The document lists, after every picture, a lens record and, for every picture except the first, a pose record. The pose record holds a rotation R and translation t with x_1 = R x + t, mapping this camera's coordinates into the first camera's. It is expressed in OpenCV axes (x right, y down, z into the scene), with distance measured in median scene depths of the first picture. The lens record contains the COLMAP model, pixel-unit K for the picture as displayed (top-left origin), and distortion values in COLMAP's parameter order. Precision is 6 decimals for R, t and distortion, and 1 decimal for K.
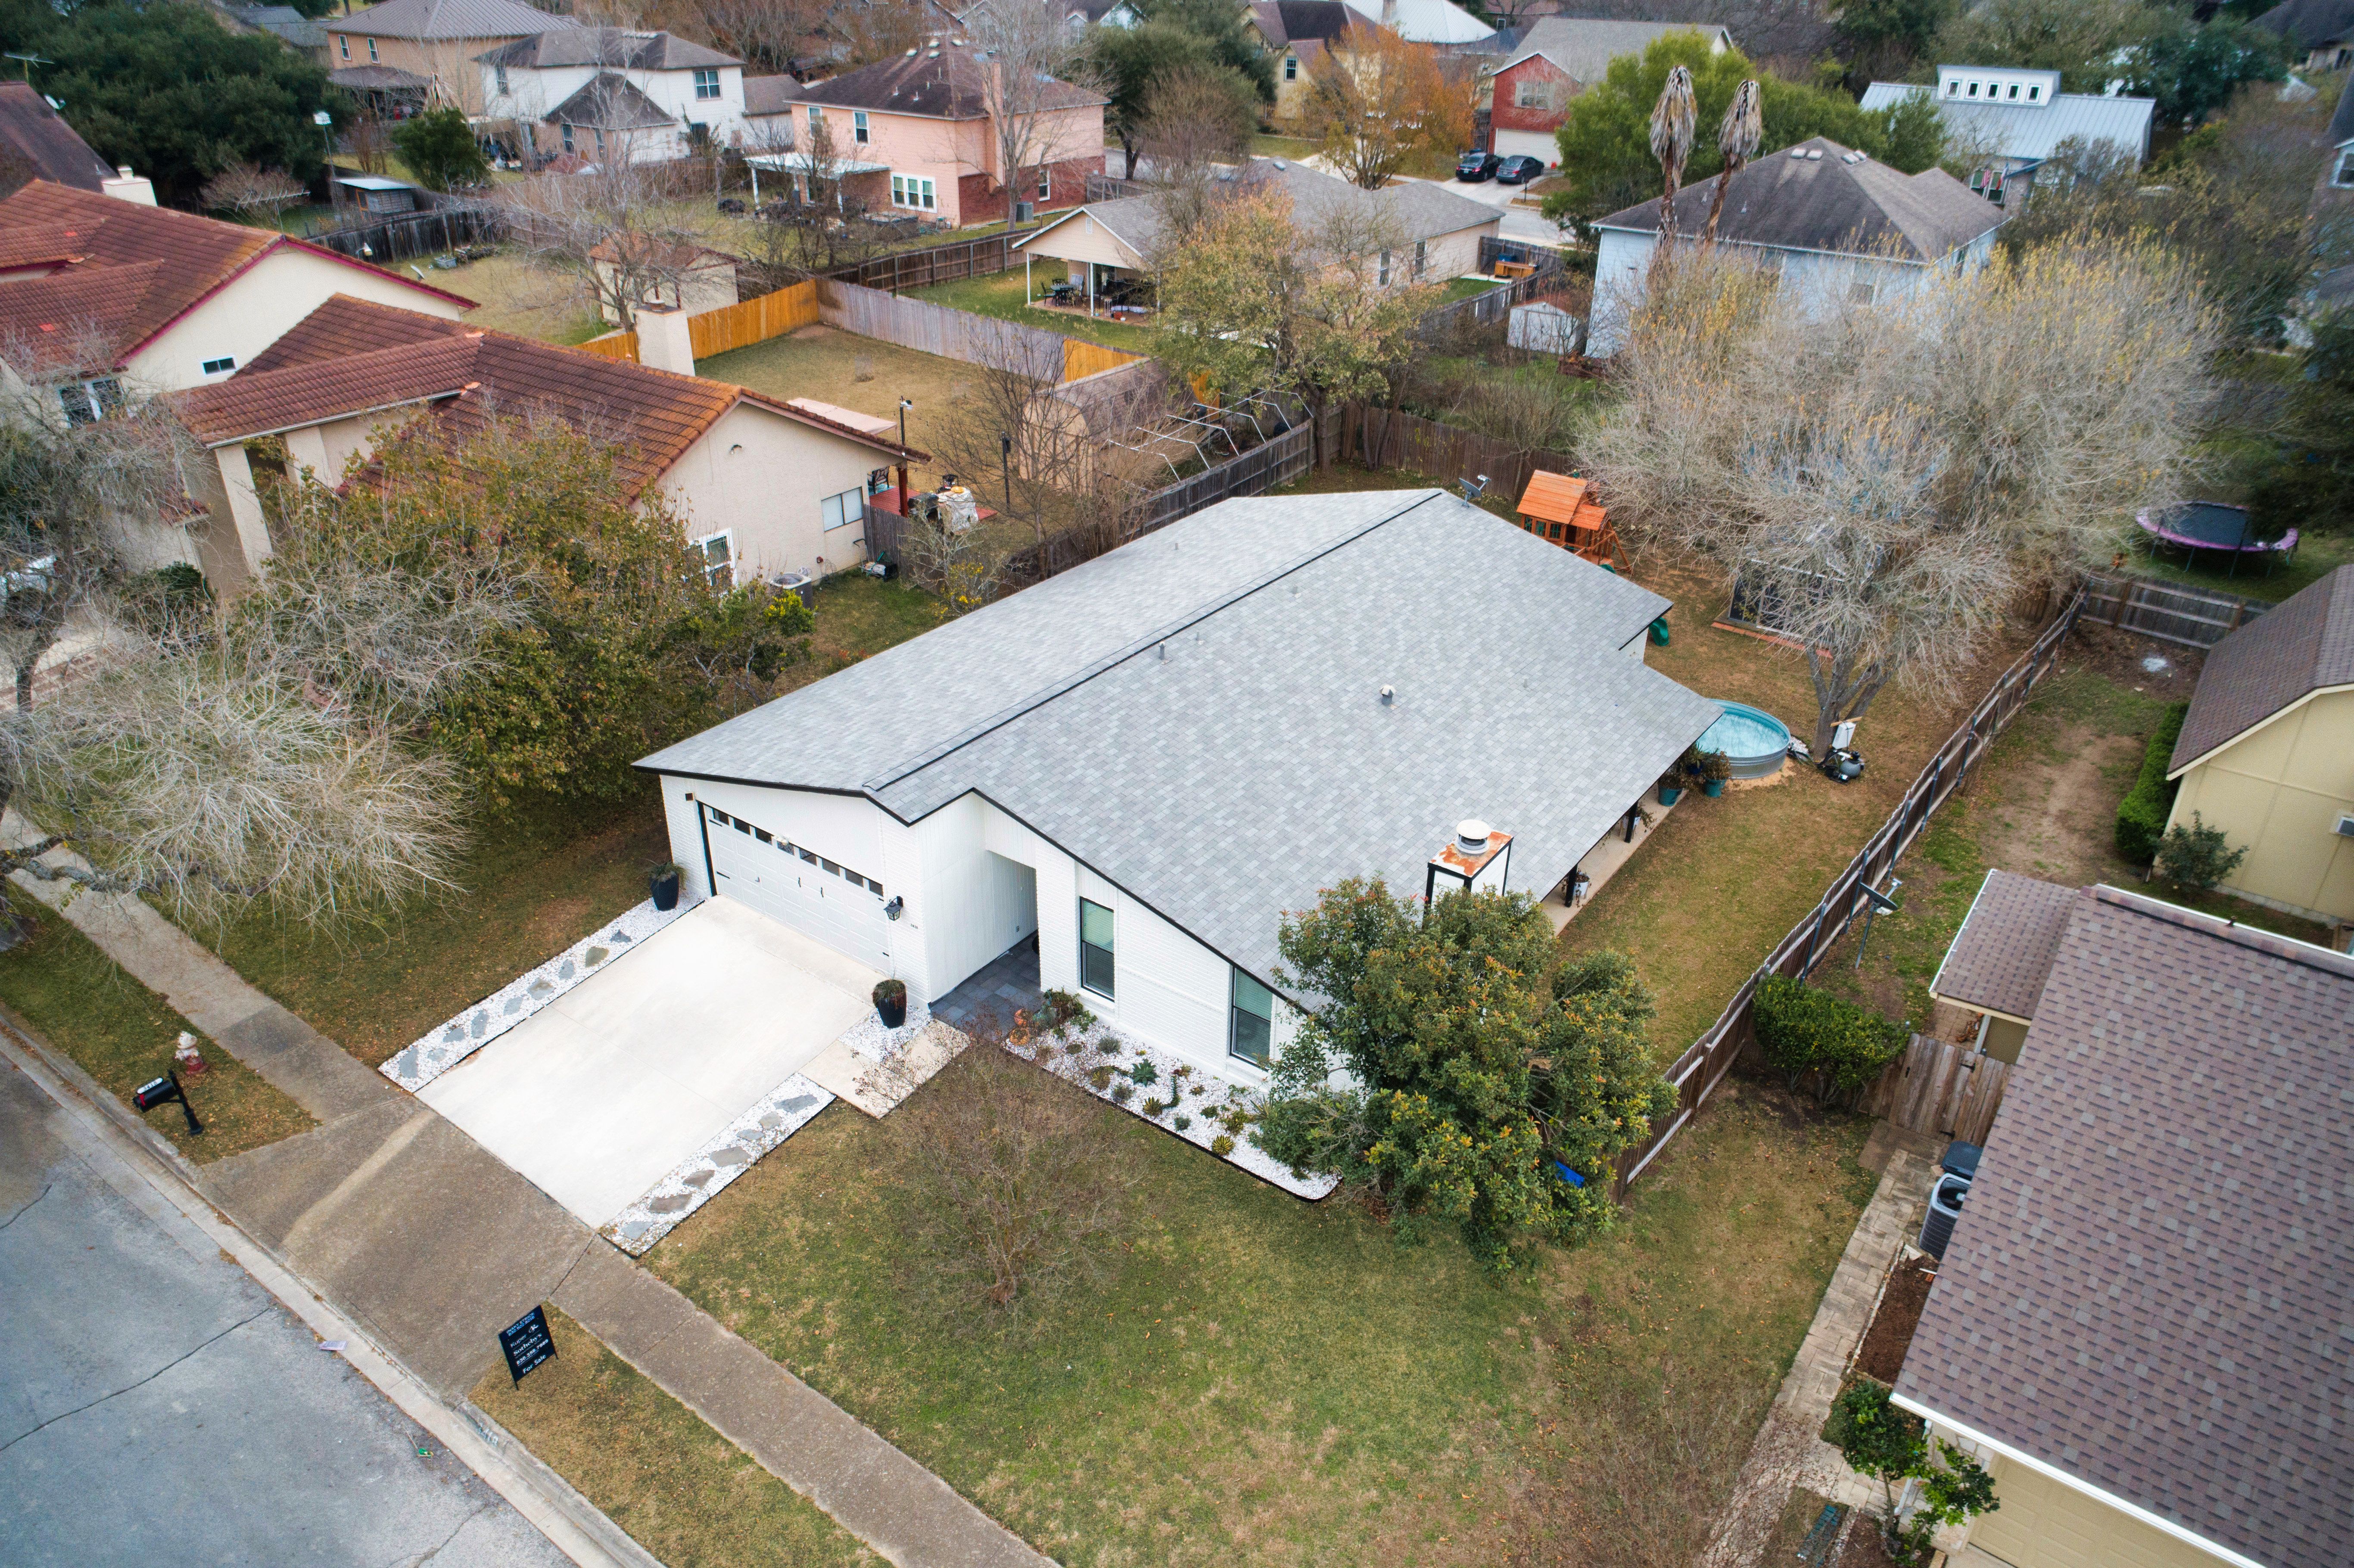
lens RADIAL K [[1580.7, 0, 1177.0], [0, 1580.7, 783.1], [0, 0, 1]] dist [0.003387, 0.006102]
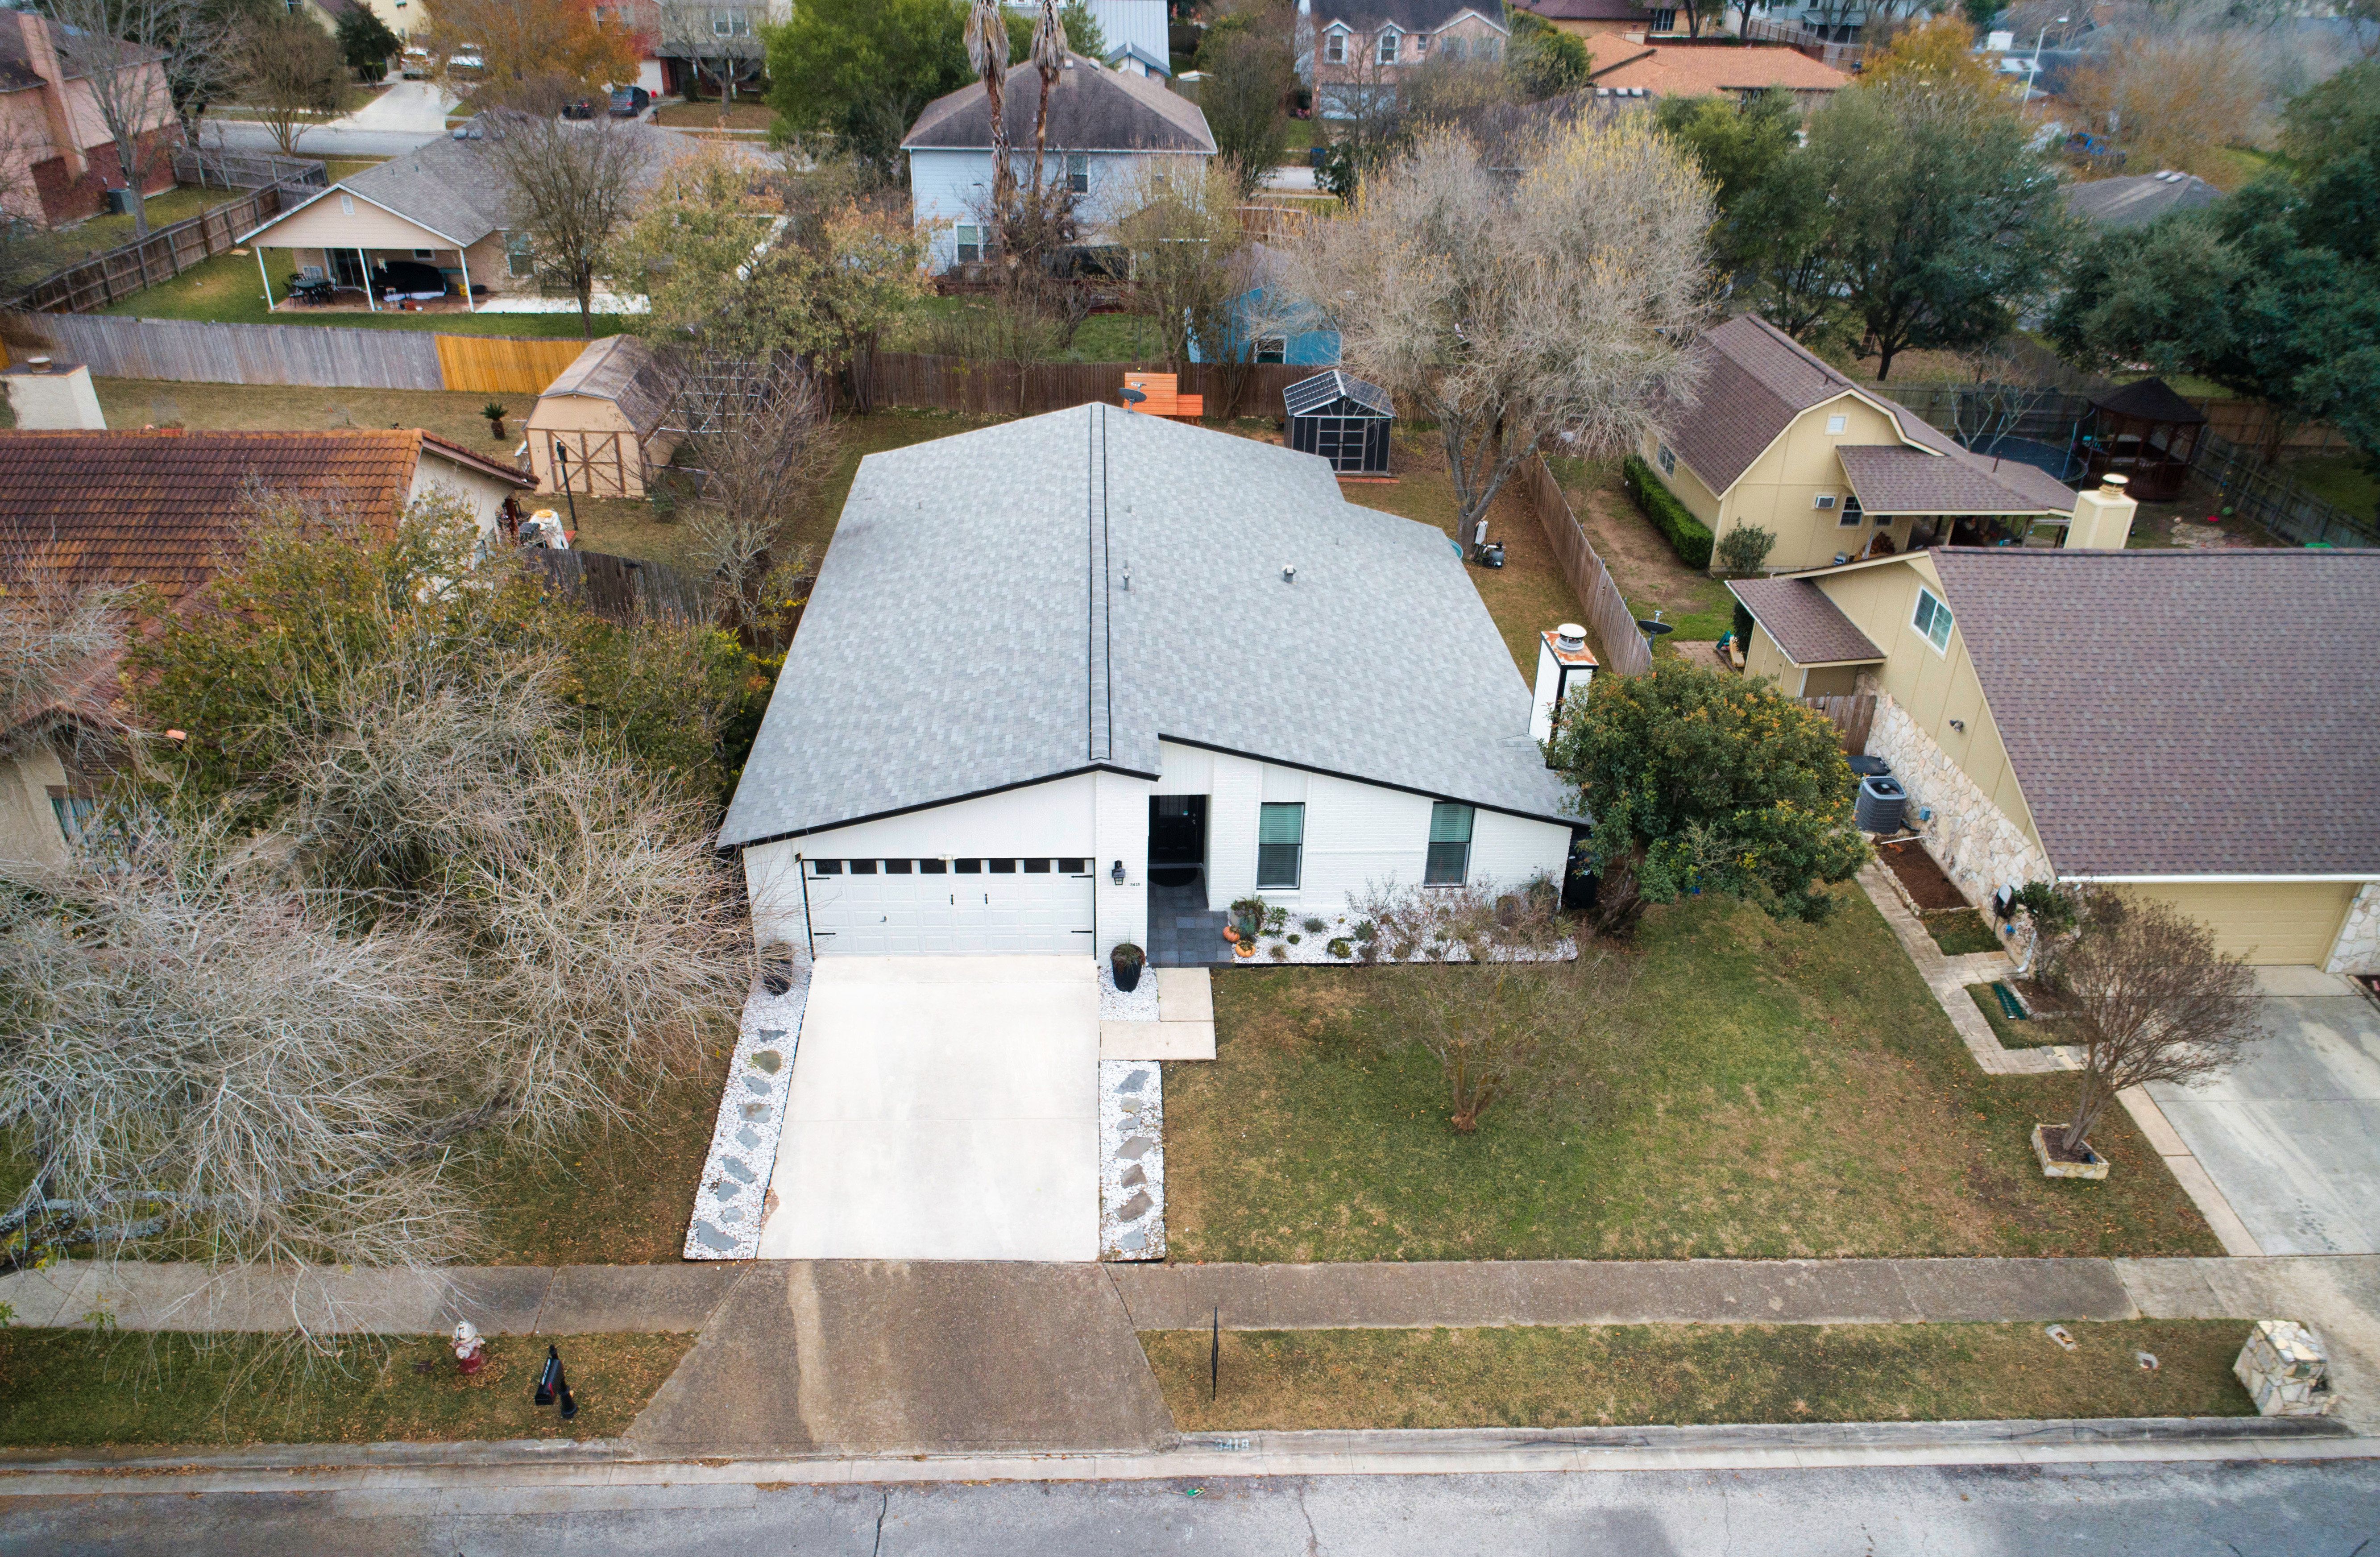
lens RADIAL K [[1644.9, 0, 1191.5], [0, 1644.9, 769.4], [0, 0, 1]] dist [0.003405, -0.001108]
pose [[0.778085, -0.302648, 0.550443, -0.723391], [0.288842, 0.950526, 0.114327, -0.092879], [-0.557811, 0.070035, 0.827008, 0.108335]]
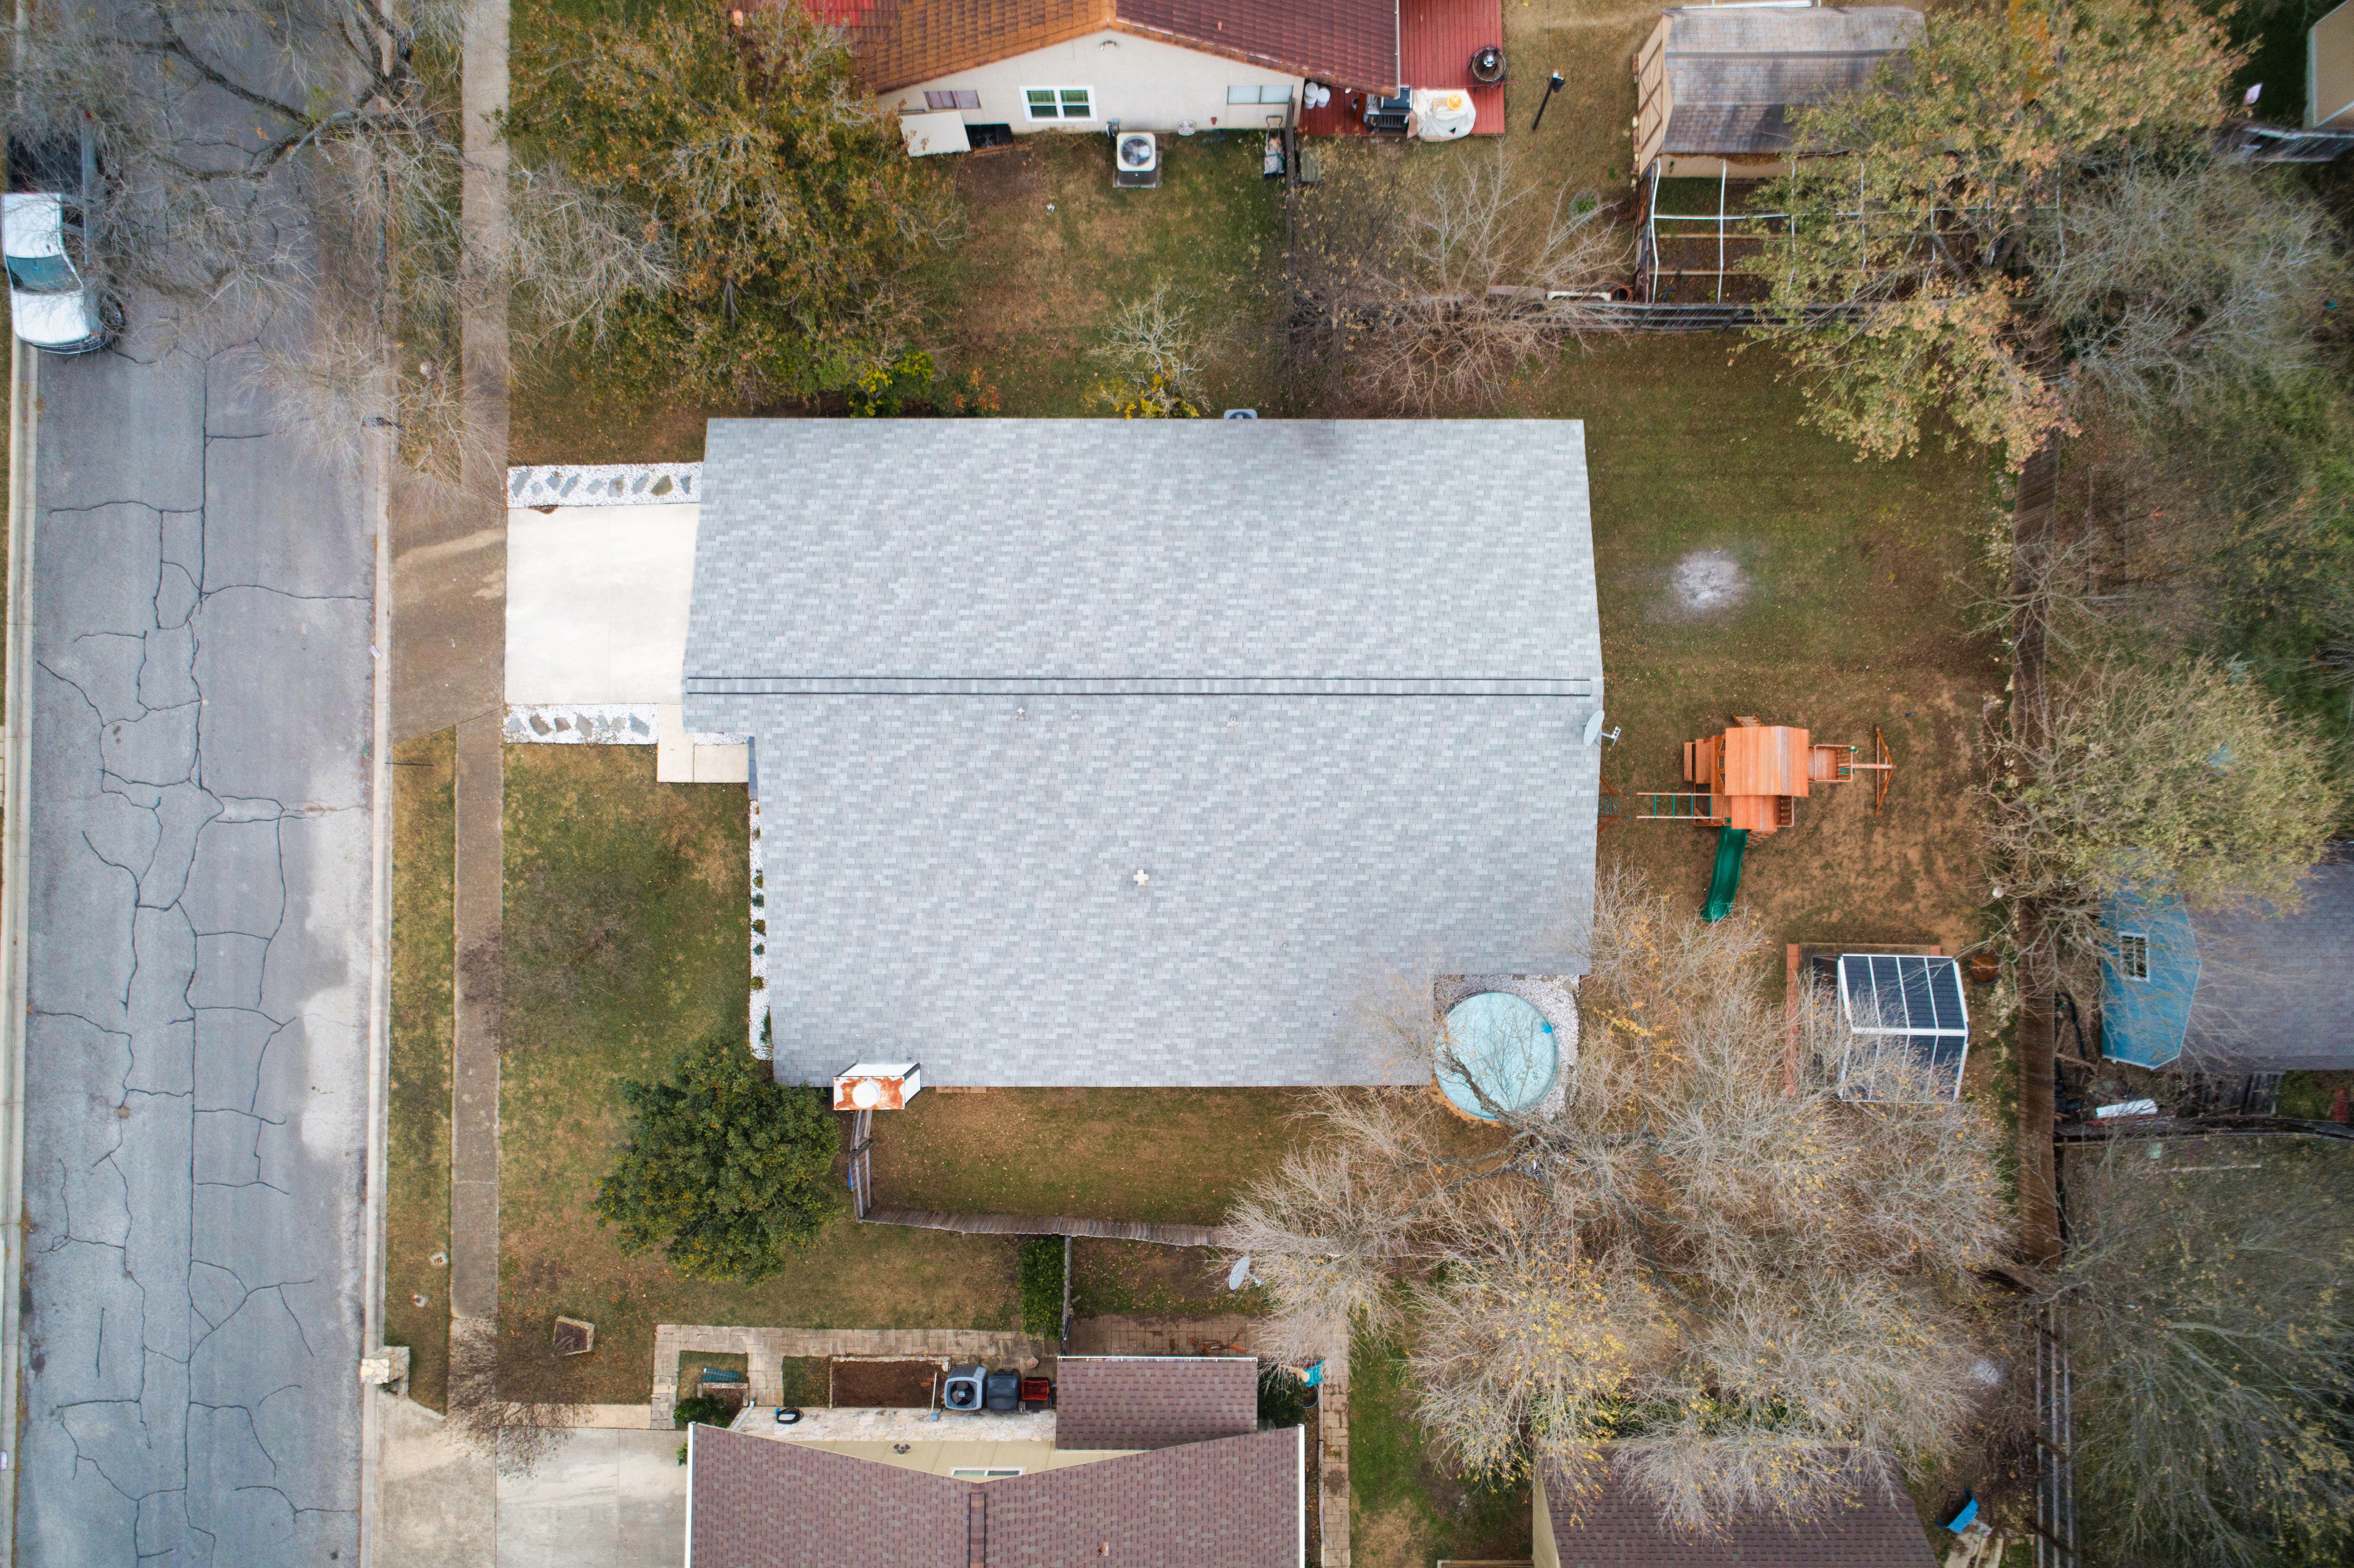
lens RADIAL K [[1580.7, 0, 1181.8], [0, 1580.7, 774.2], [0, 0, 1]] dist [0.003387, 0.006102]
pose [[0.585047, 0.809047, -0.056237, 0.185996], [-0.377637, 0.333135, 0.863951, -1.285947], [0.717711, -0.484215, 0.500426, 0.593744]]
